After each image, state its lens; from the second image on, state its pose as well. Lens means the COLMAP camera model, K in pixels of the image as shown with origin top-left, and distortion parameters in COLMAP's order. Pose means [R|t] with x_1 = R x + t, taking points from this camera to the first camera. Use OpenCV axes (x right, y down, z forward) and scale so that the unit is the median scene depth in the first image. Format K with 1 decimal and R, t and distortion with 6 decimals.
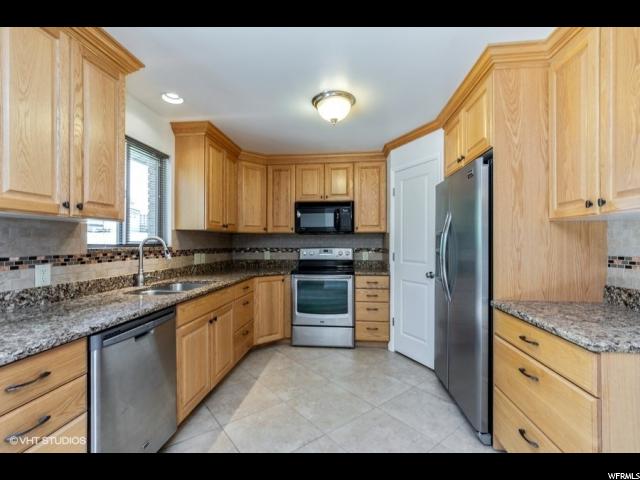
lens RADIAL K [[291.4, 0, 318.9], [0, 291.4, 242.7], [0, 0, 1]] dist [0.002709, -0.000053]
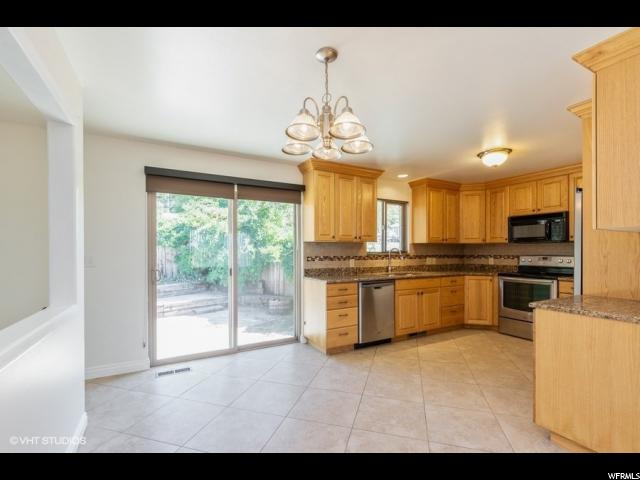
lens RADIAL K [[291.4, 0, 318.9], [0, 291.4, 242.7], [0, 0, 1]] dist [0.002709, -0.000053]
pose [[0.572472, -0.023609, -0.819585, 0.547315], [0.001338, 0.999611, -0.027860, -0.001311], [0.819923, 0.014852, 0.572280, -0.399045]]
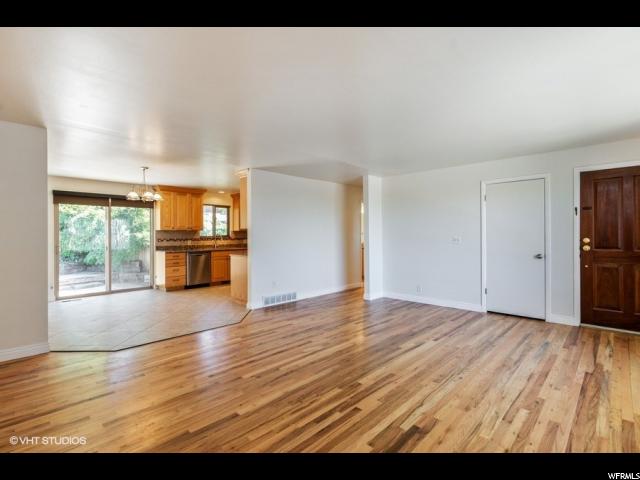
lens RADIAL K [[311.1, 0, 319.9], [0, 311.1, 230.3], [0, 0, 1]] dist [-0.002763, -0.000569]
pose [[0.789109, -0.011580, -0.614144, 1.854941], [0.003886, 0.999896, -0.013860, -0.004170], [0.614241, 0.008551, 0.789072, -0.805642]]
